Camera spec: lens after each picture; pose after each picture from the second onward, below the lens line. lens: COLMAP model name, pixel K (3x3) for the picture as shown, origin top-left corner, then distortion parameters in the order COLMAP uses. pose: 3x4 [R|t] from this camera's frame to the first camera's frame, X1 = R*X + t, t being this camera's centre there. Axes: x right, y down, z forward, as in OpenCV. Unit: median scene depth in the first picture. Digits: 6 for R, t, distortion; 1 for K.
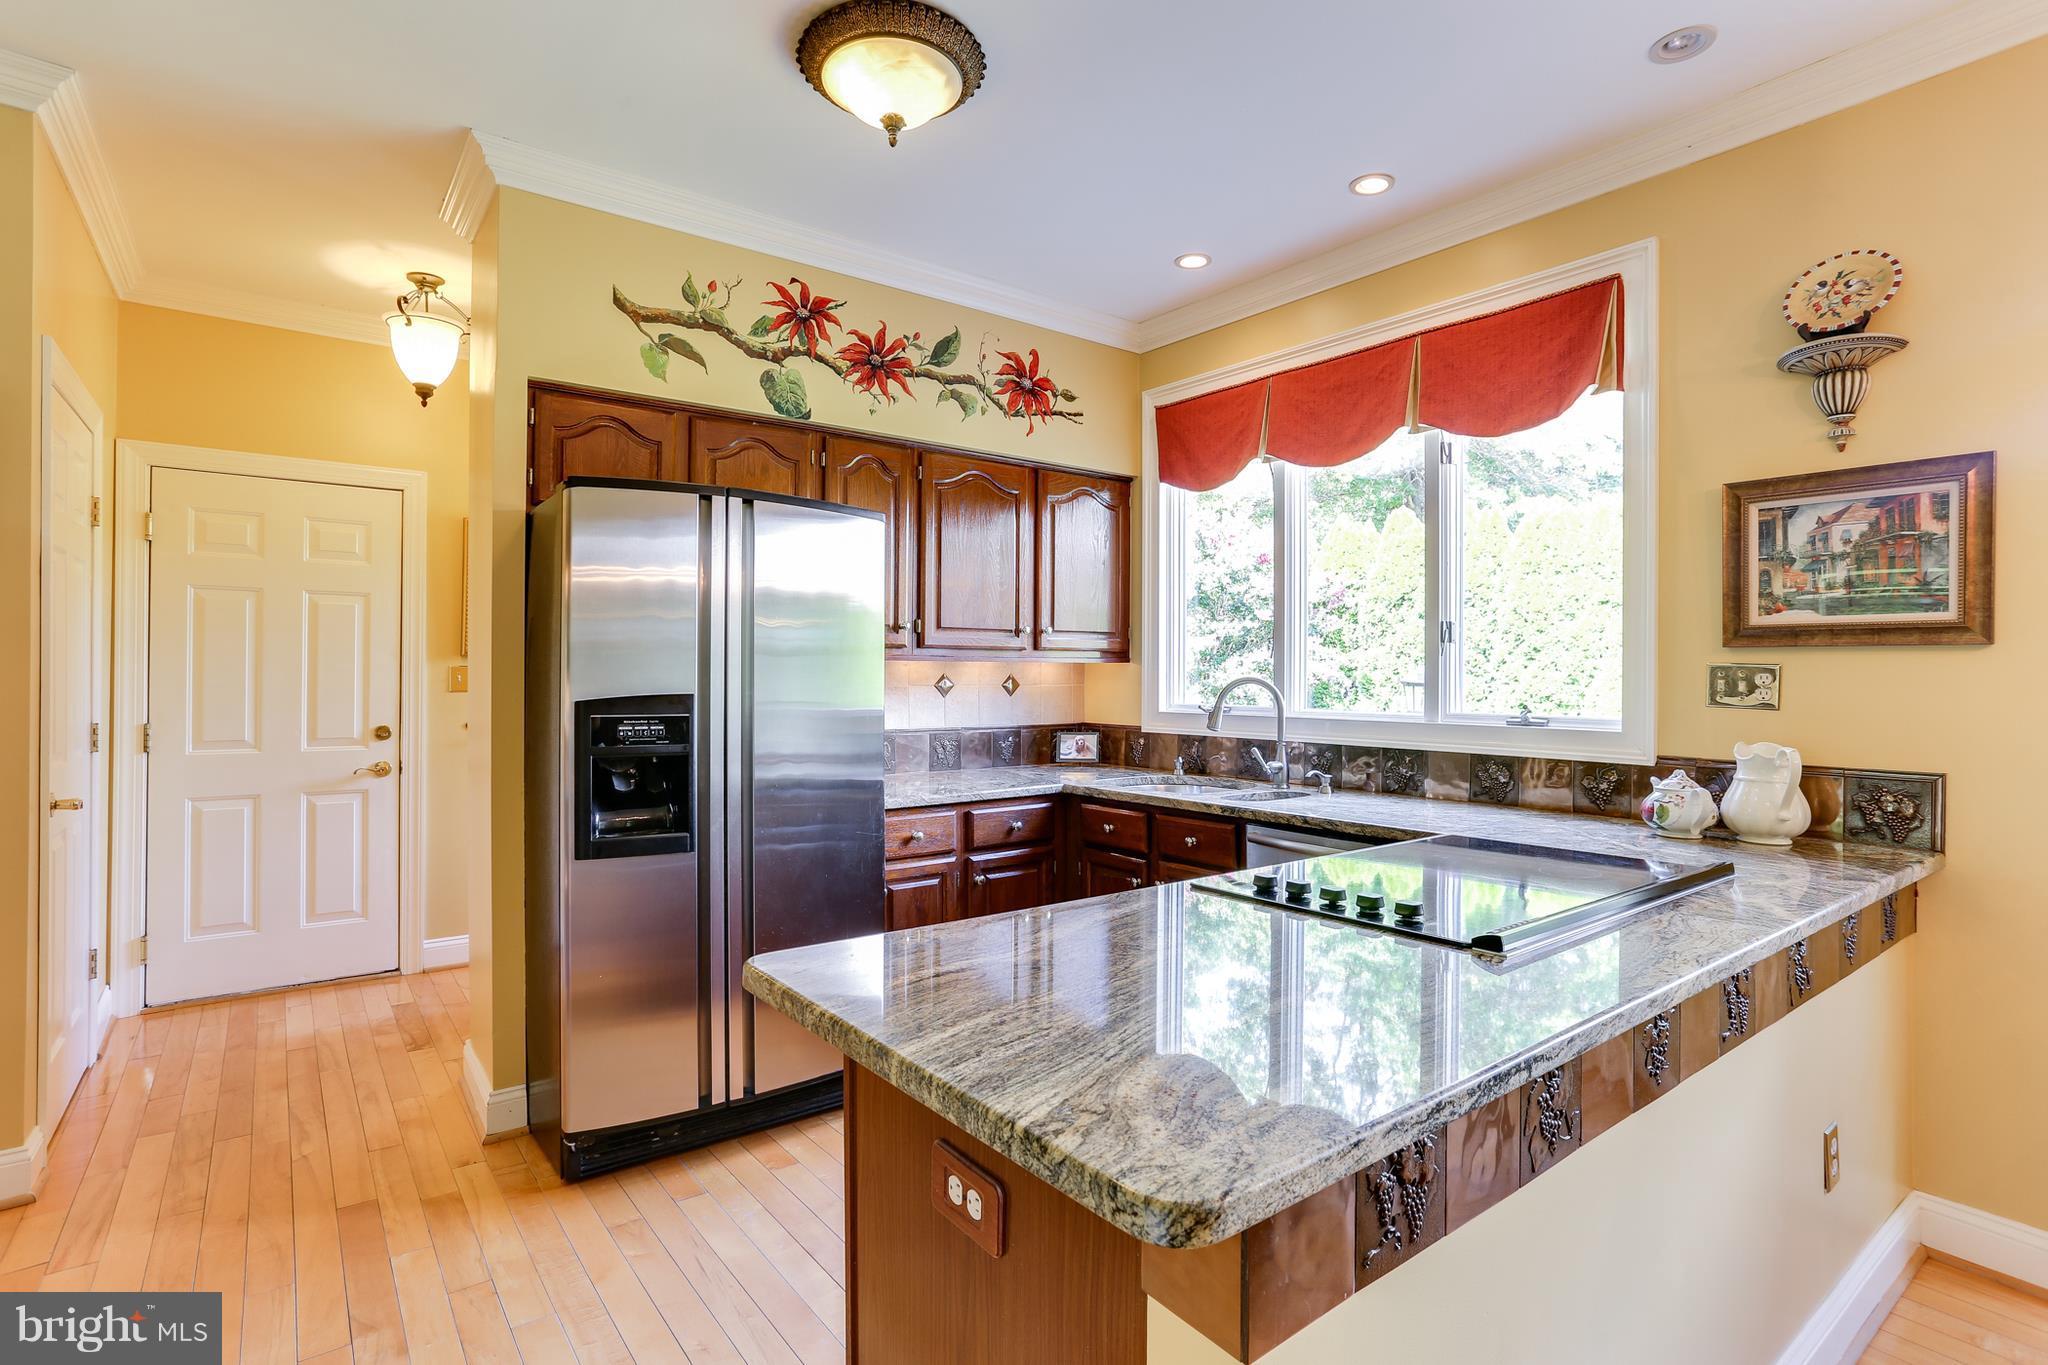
lens RADIAL K [[1019.4, 0, 1052.9], [0, 1019.4, 679.4], [0, 0, 1]] dist [-0.057794, 0.041144]
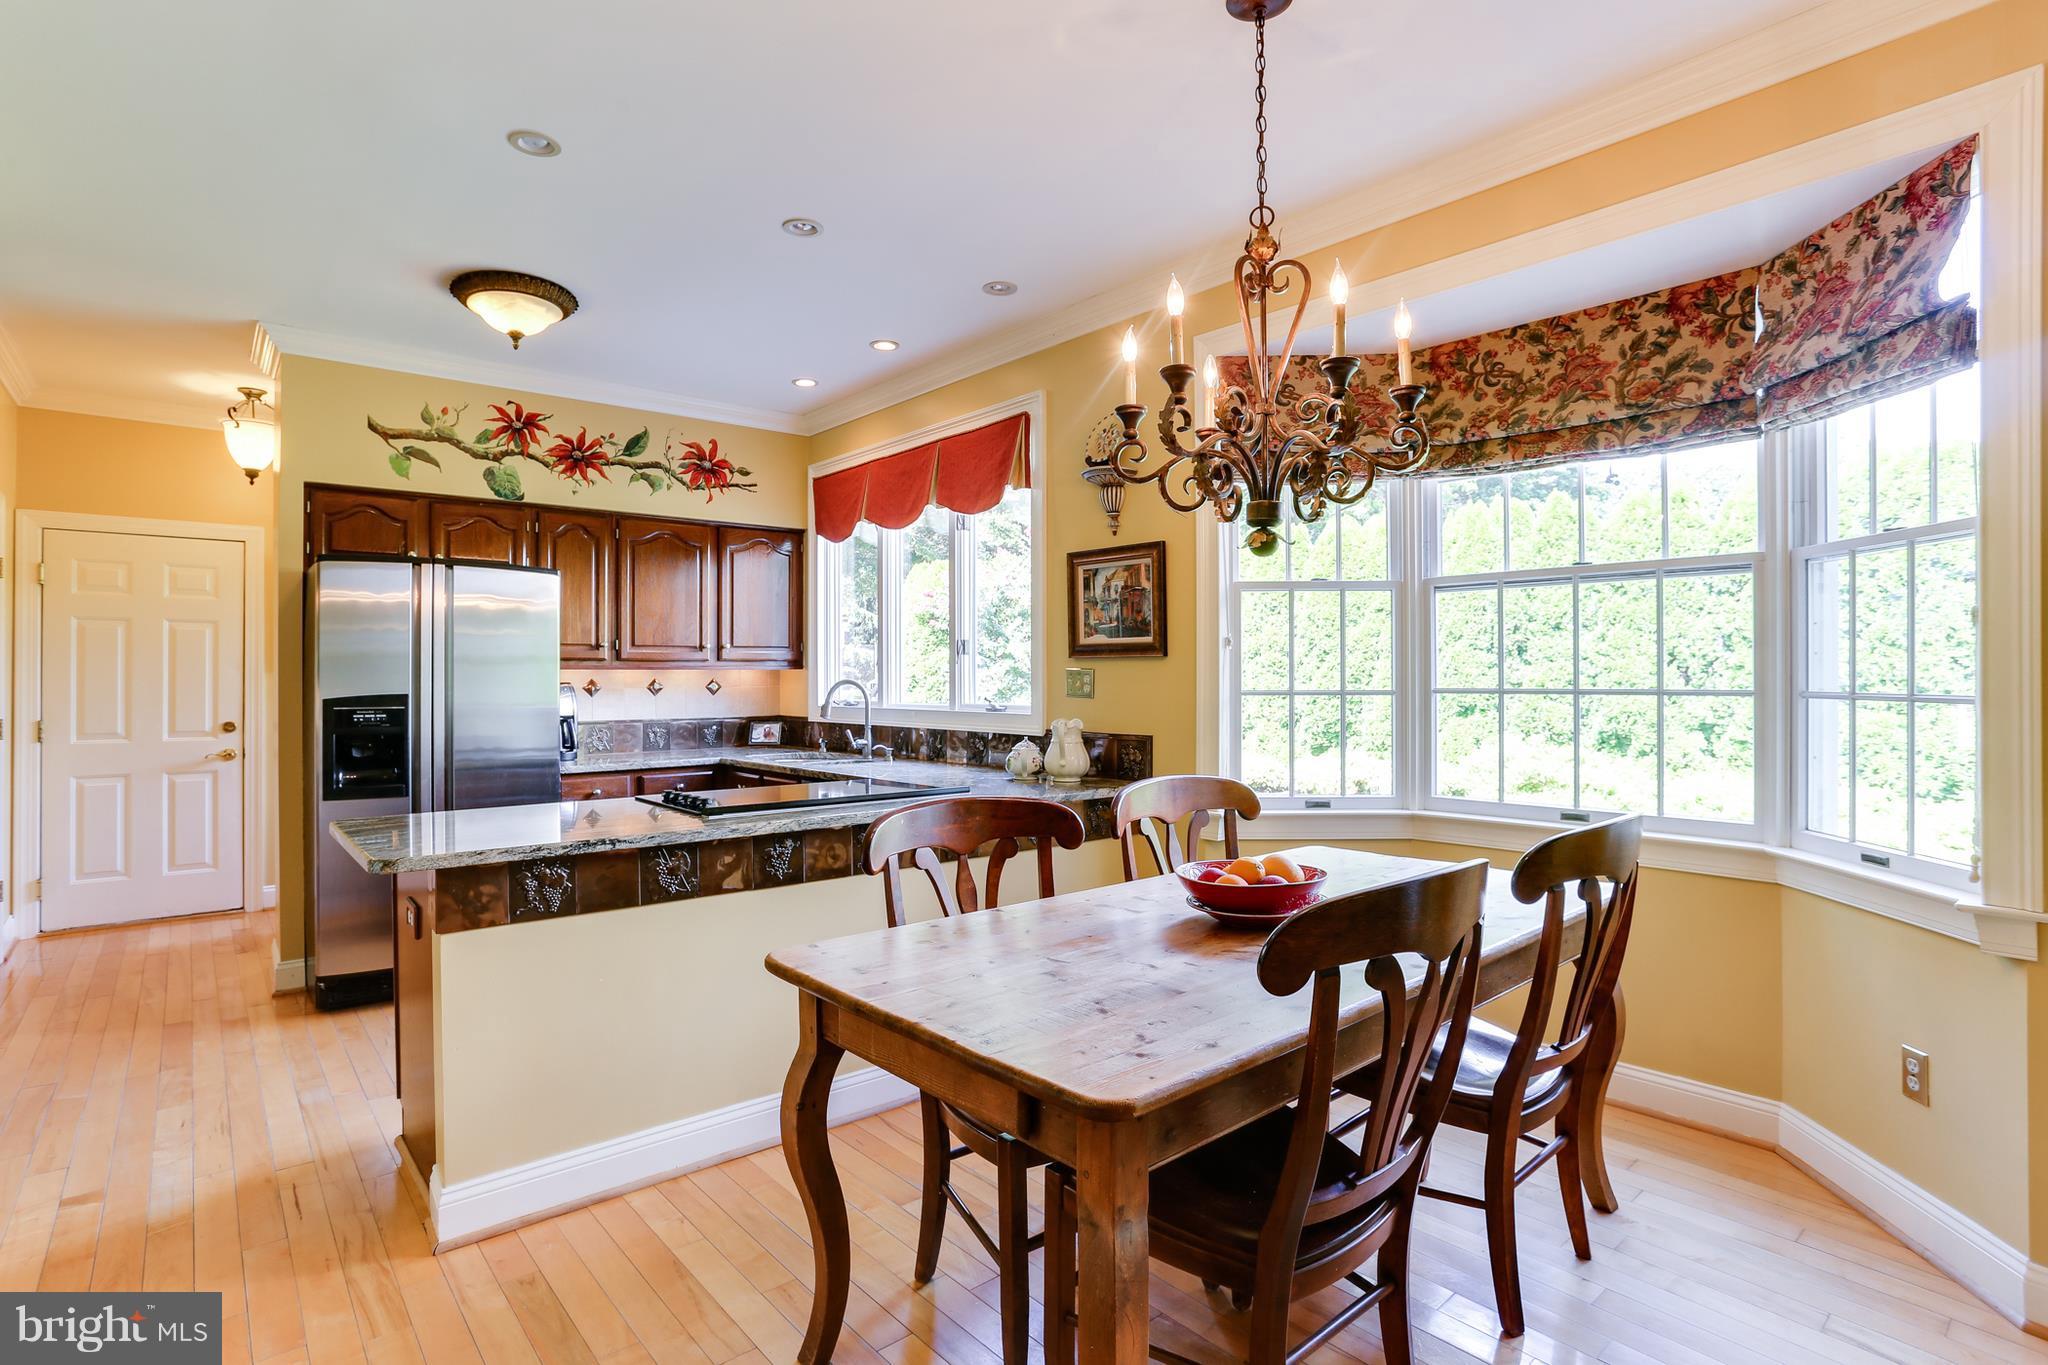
lens RADIAL K [[1073.5, 0, 1102.1], [0, 1073.5, 678.8], [0, 0, 1]] dist [-0.065736, 0.033732]
pose [[0.998660, -0.007950, 0.051139, 0.494257], [0.008101, 0.999963, -0.002740, 0.003660], [-0.051116, 0.003151, 0.998688, -0.516584]]
